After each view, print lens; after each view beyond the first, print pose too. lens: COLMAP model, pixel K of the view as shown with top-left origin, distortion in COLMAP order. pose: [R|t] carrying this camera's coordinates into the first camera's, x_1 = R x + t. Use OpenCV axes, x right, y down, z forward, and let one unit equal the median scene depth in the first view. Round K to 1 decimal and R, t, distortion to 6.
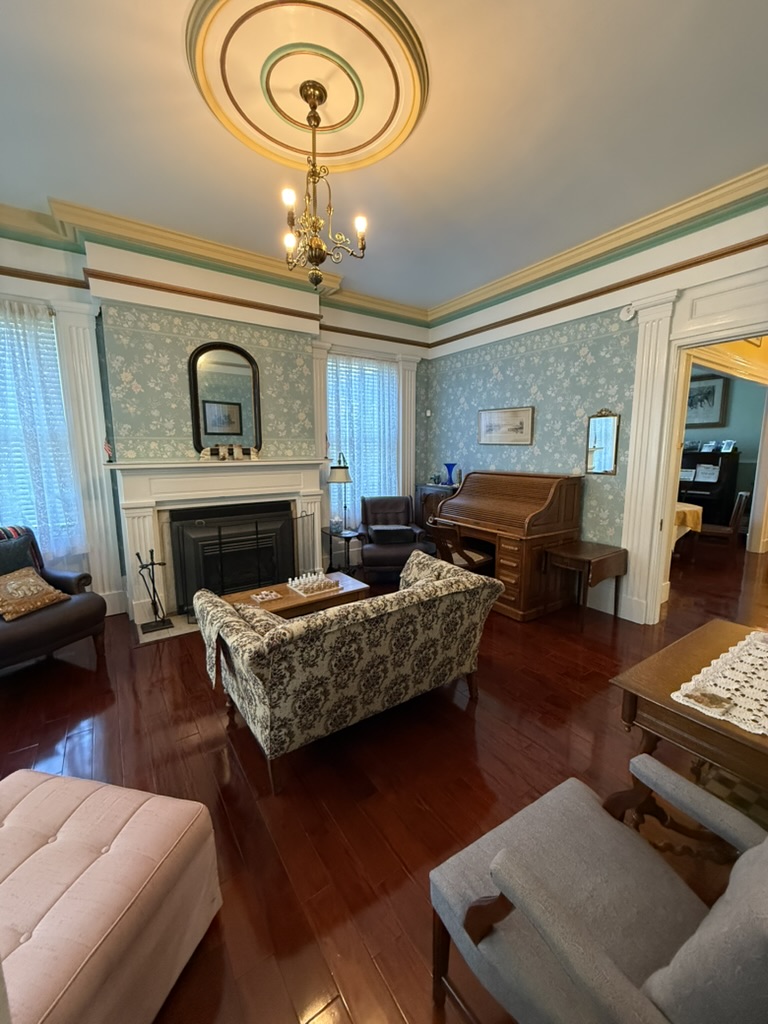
lens RADIAL K [[411.0, 0, 384.6], [0, 411.0, 510.1], [0, 0, 1]] dist [-0.000616, -0.000562]
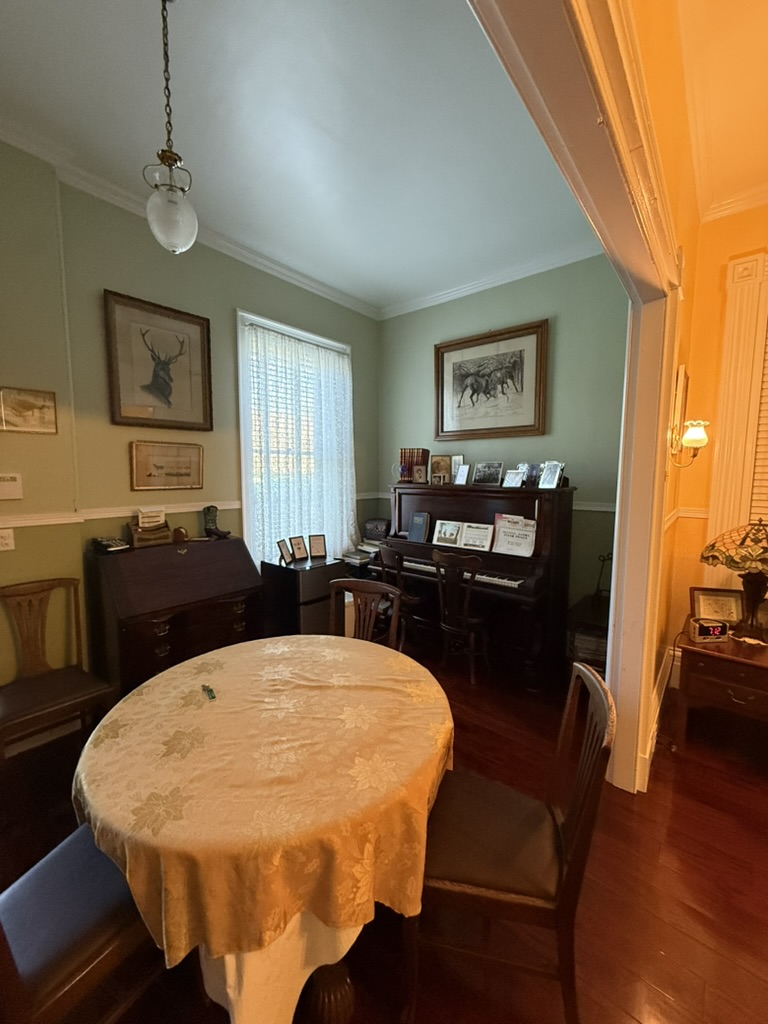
lens RADIAL K [[411.0, 0, 385.6], [0, 411.0, 504.5], [0, 0, 1]] dist [-0.000616, -0.000562]
pose [[0.963253, -0.011341, 0.268357, 0.235302], [0.029315, 0.997579, -0.063067, -0.043462], [-0.266992, 0.068616, 0.961253, 0.268782]]
